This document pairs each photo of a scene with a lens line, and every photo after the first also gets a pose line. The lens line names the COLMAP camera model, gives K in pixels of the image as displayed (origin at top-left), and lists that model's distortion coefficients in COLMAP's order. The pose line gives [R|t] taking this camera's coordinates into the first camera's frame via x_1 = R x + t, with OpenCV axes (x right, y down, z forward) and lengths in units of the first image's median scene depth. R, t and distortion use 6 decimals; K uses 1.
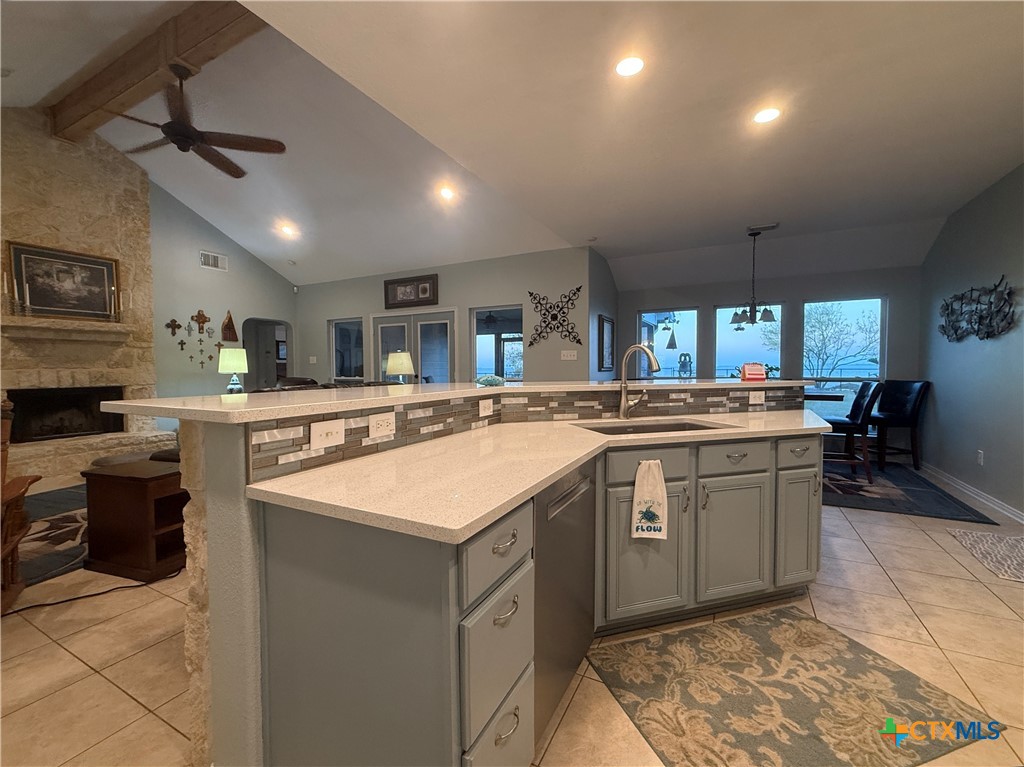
lens RADIAL K [[404.1, 0, 485.7], [0, 404.1, 382.0], [0, 0, 1]] dist [0.000974, -0.001334]
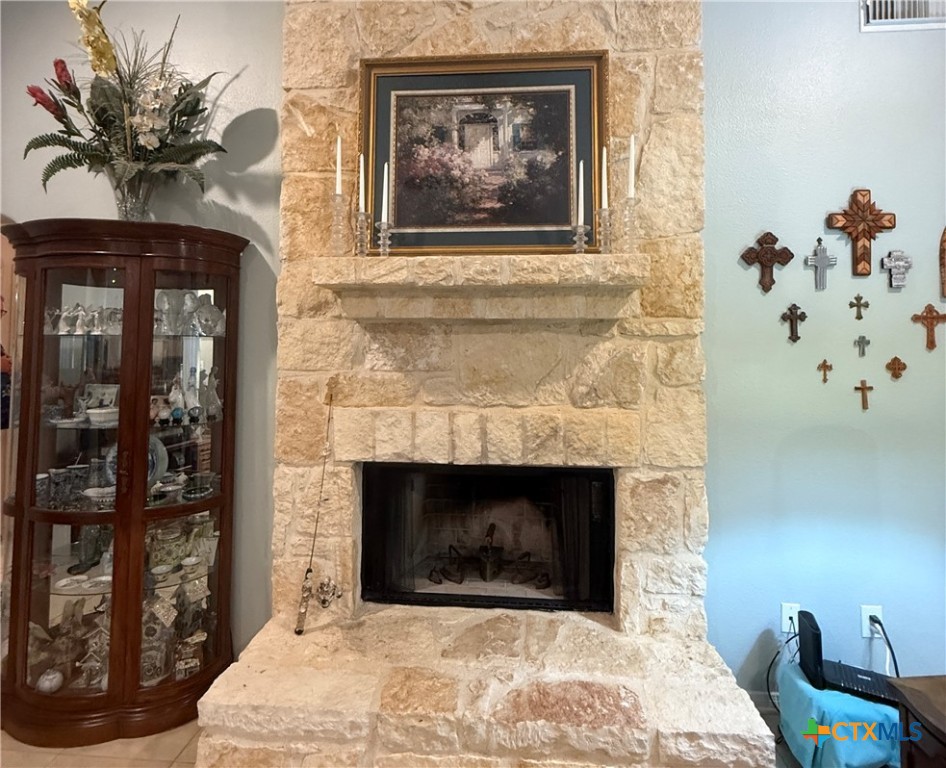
lens RADIAL K [[509.8, 0, 470.1], [0, 509.8, 327.8], [0, 0, 1]] dist [0.001046, -0.000769]
pose [[0.396987, -0.027546, -0.917411, -0.609262], [-0.043474, 0.997863, -0.048774, -0.072378], [0.916794, 0.059246, 0.394941, 0.774511]]
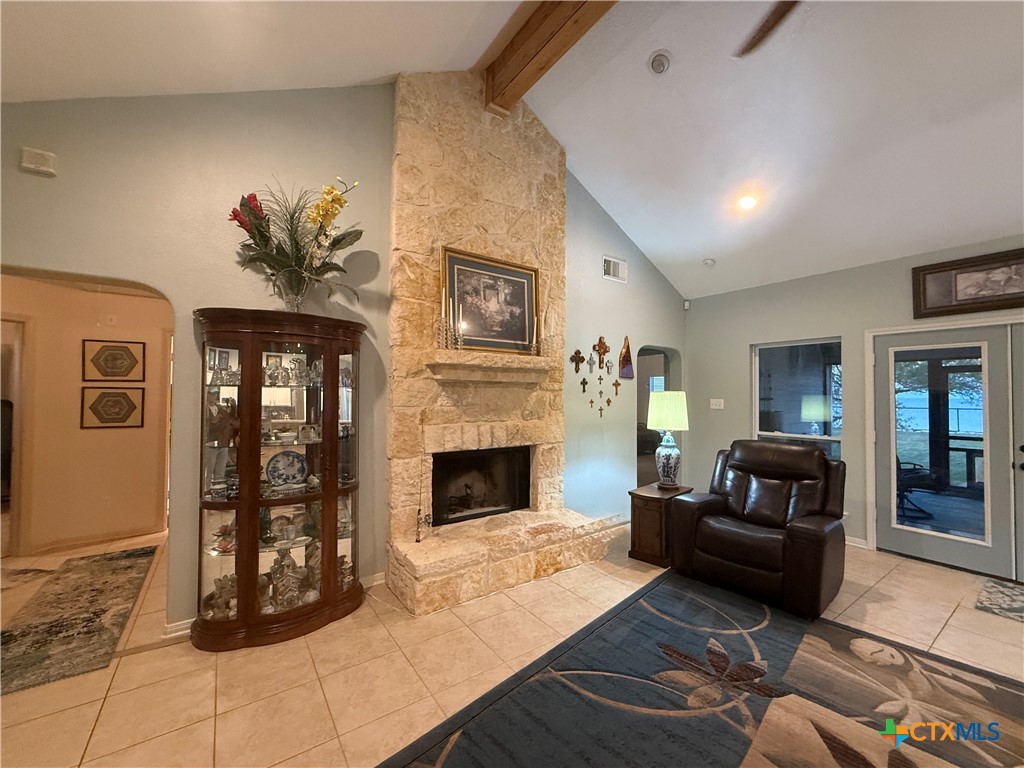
lens RADIAL K [[404.1, 0, 522.9], [0, 404.1, 385.4], [0, 0, 1]] dist [0.000974, -0.001334]
pose [[0.898038, 0.003331, -0.439906, -0.623251], [-0.031171, 0.997940, -0.056078, -0.055703], [0.438813, 0.064072, 0.896291, 0.361622]]
